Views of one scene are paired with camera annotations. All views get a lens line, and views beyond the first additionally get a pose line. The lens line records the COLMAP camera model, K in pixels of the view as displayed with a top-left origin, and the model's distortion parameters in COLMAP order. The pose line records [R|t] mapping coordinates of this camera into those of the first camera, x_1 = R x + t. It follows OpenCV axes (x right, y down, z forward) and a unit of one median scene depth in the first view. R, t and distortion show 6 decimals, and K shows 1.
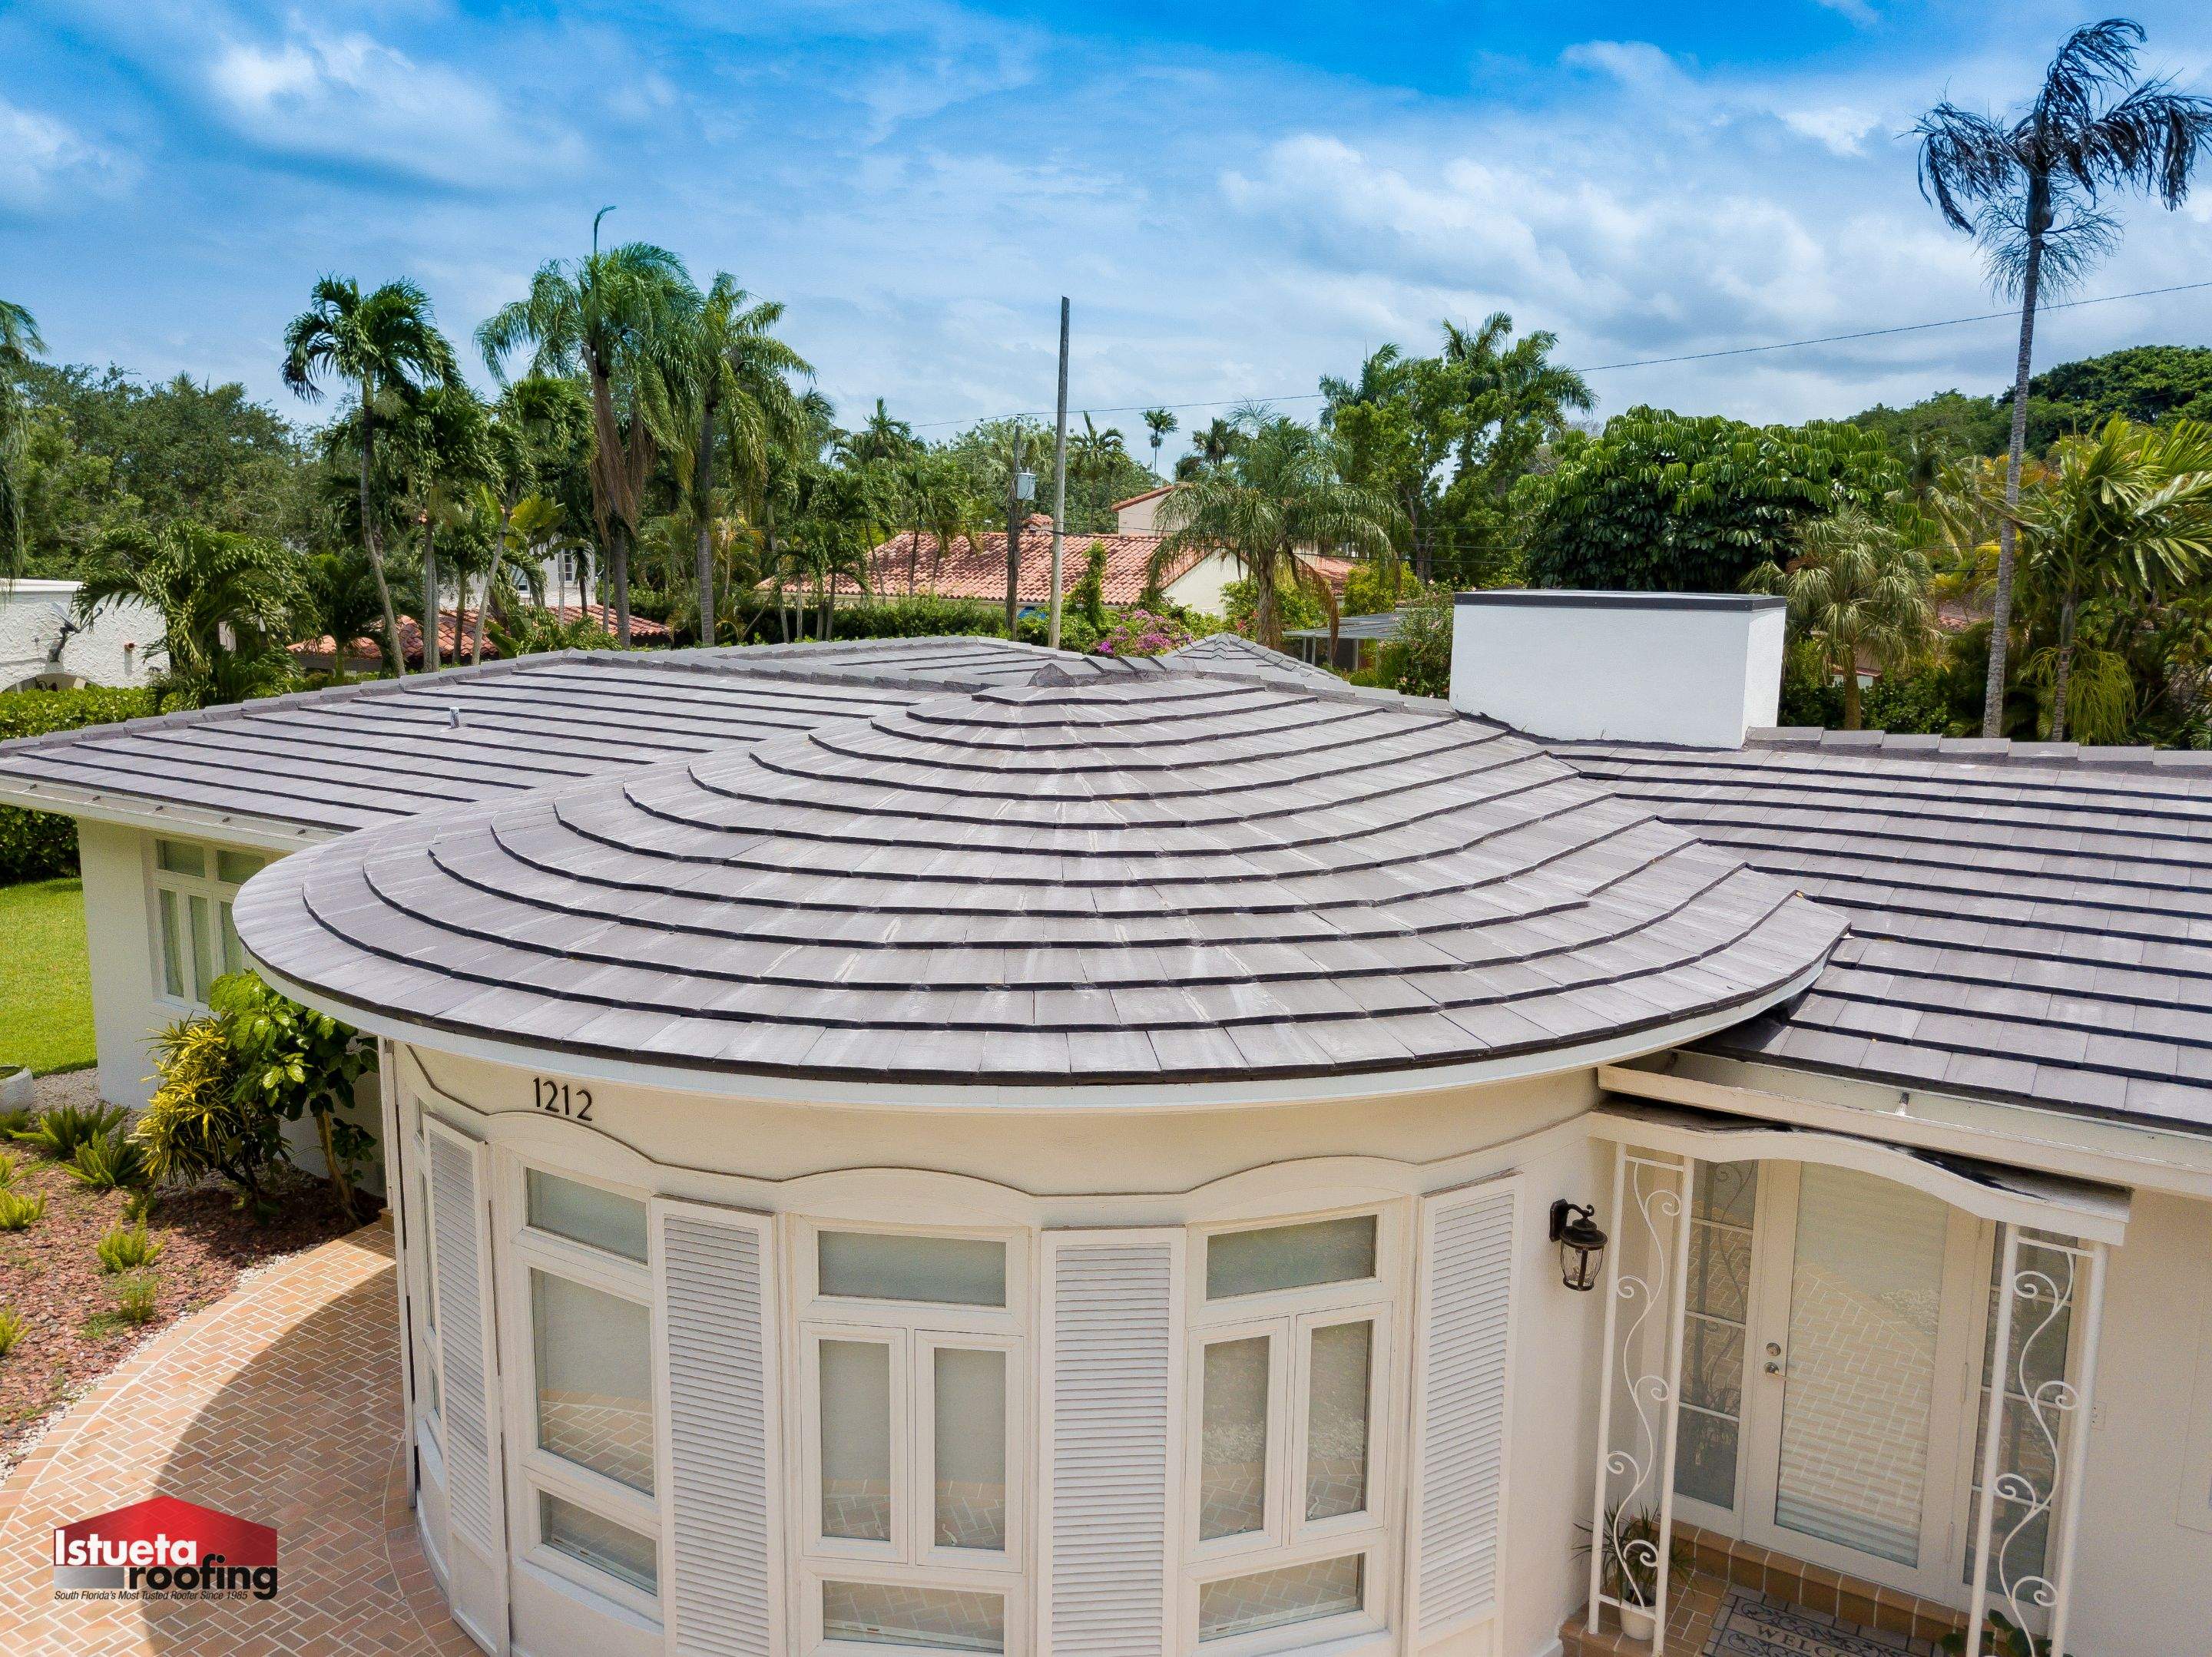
lens RADIAL K [[1697.6, 0, 1106.0], [0, 1697.6, 828.5], [0, 0, 1]] dist [0.035640, -0.015479]
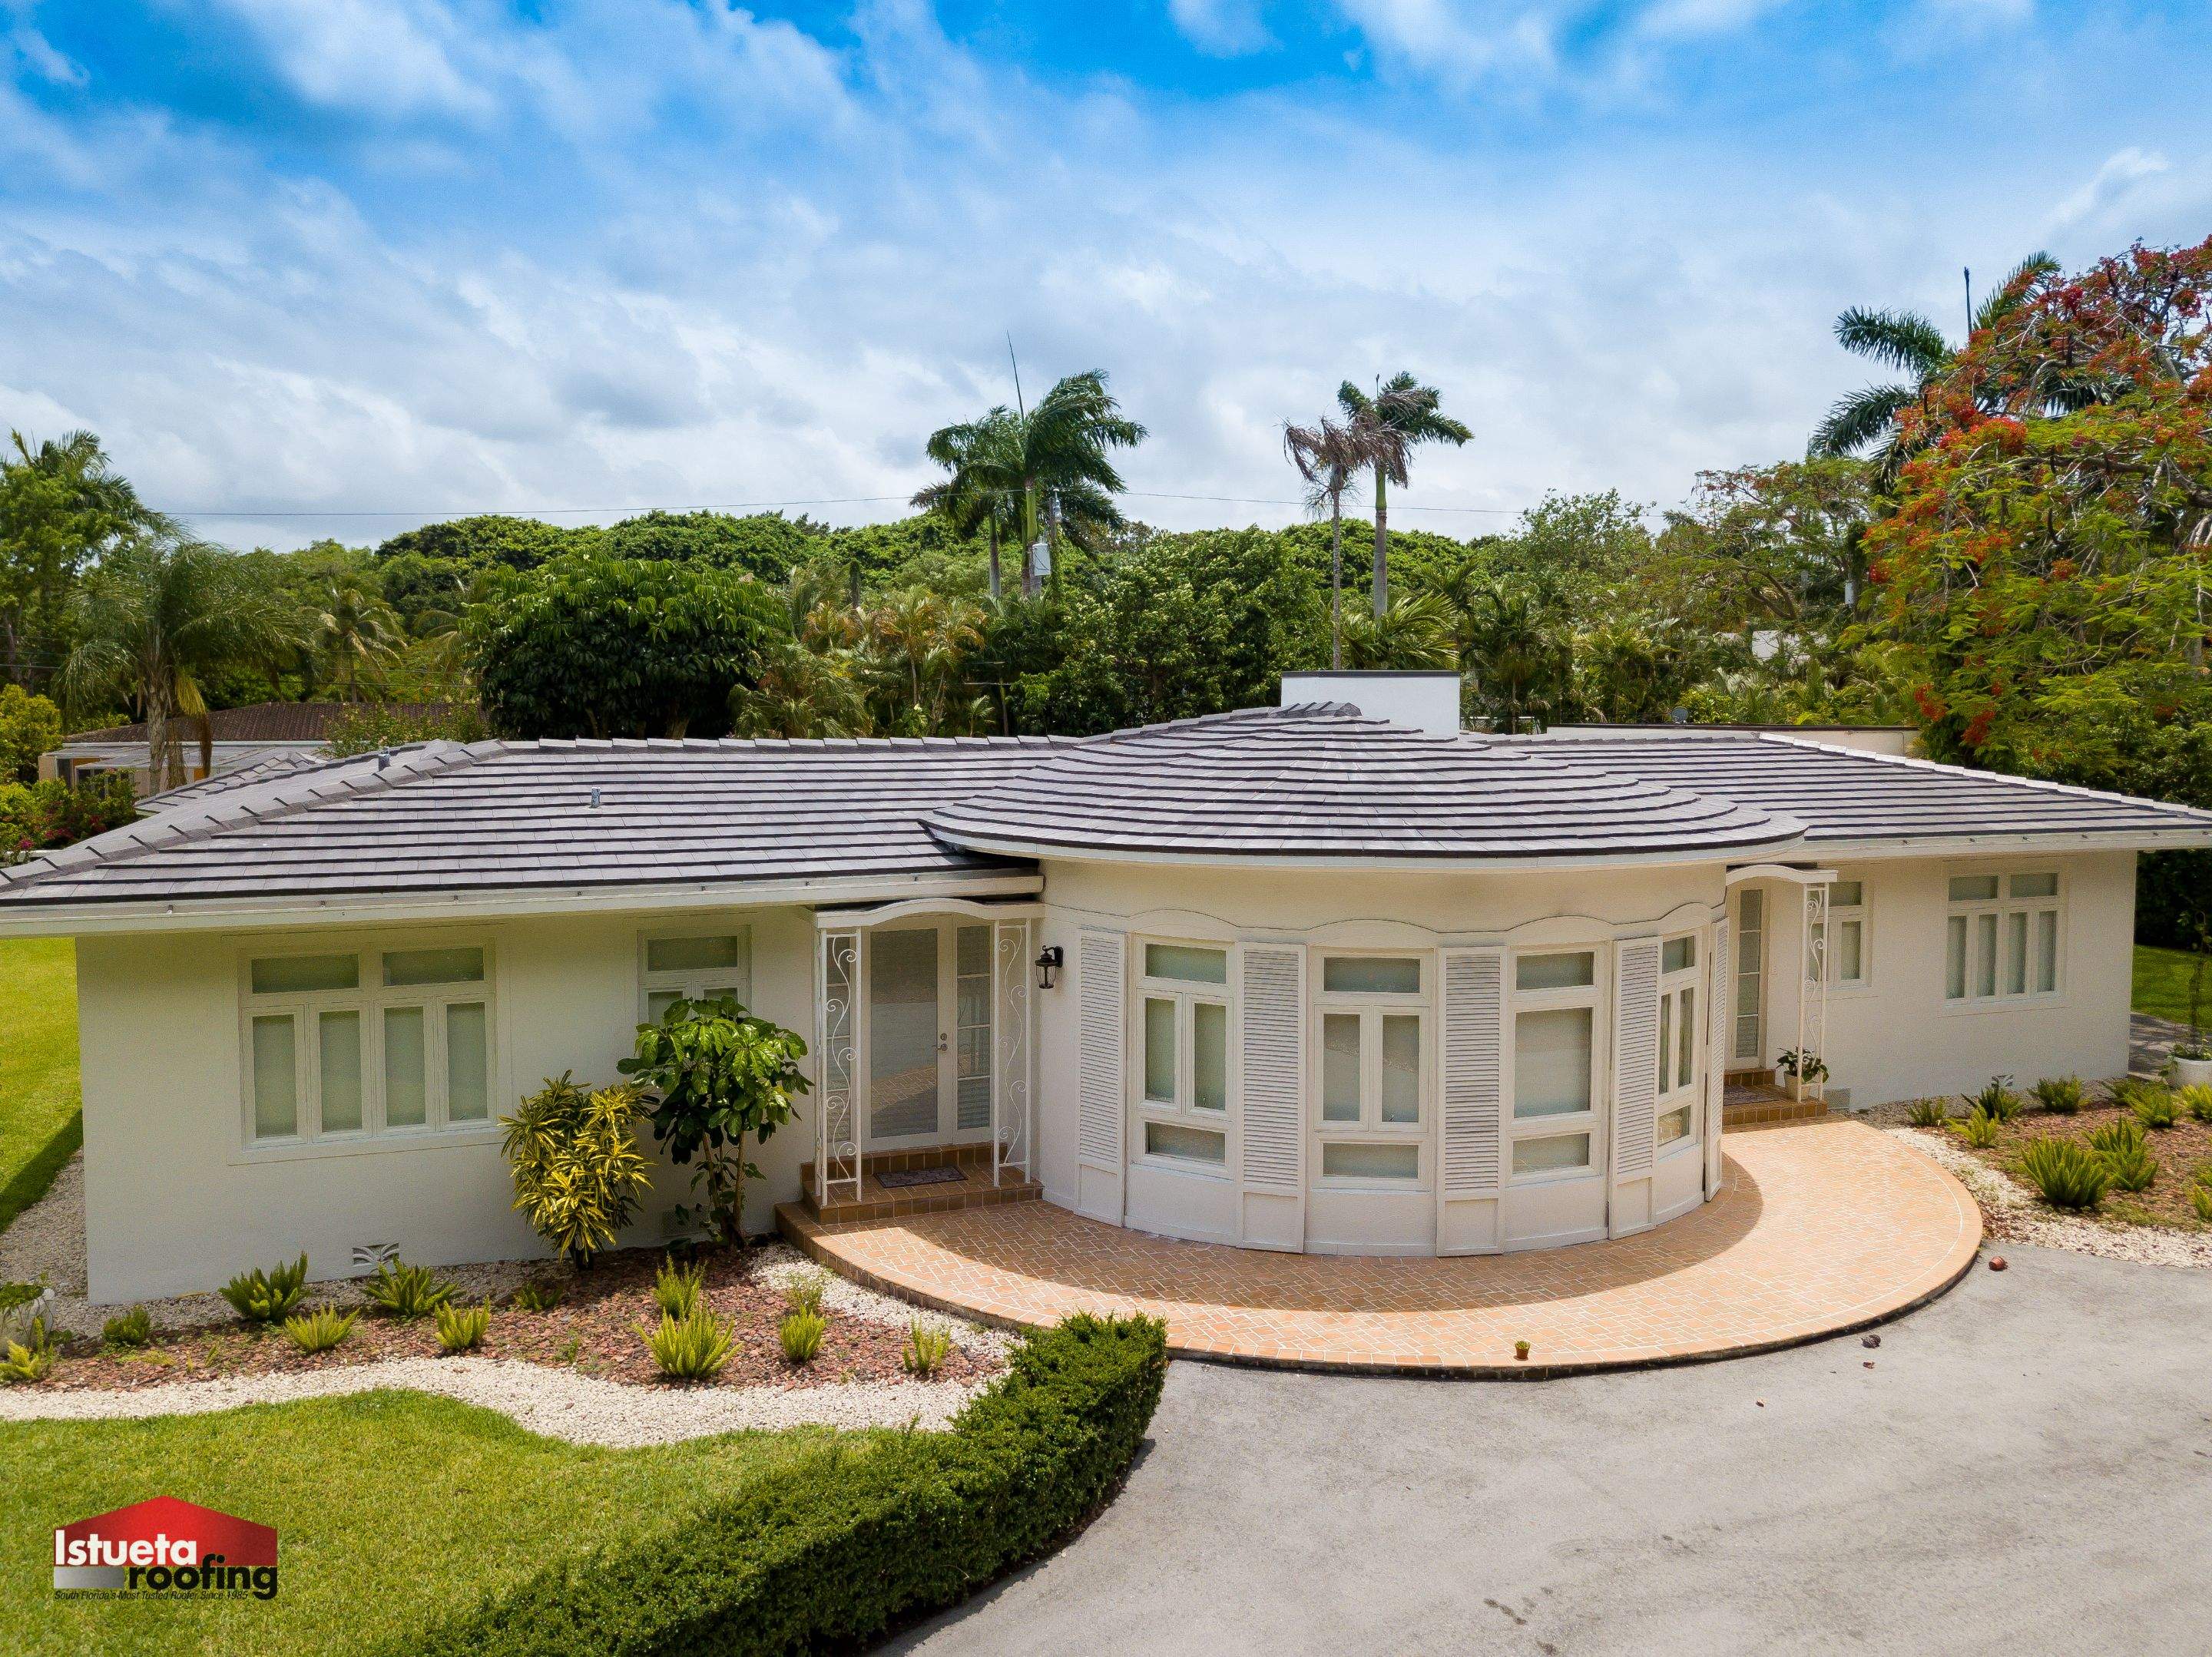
lens RADIAL K [[1697.6, 0, 1106.0], [0, 1697.6, 828.5], [0, 0, 1]] dist [0.035640, -0.015479]
pose [[0.612893, -0.074693, 0.786628, -0.114694], [0.140035, 0.990031, -0.015099, 0.001562], [-0.777659, 0.119410, 0.617243, 0.013414]]
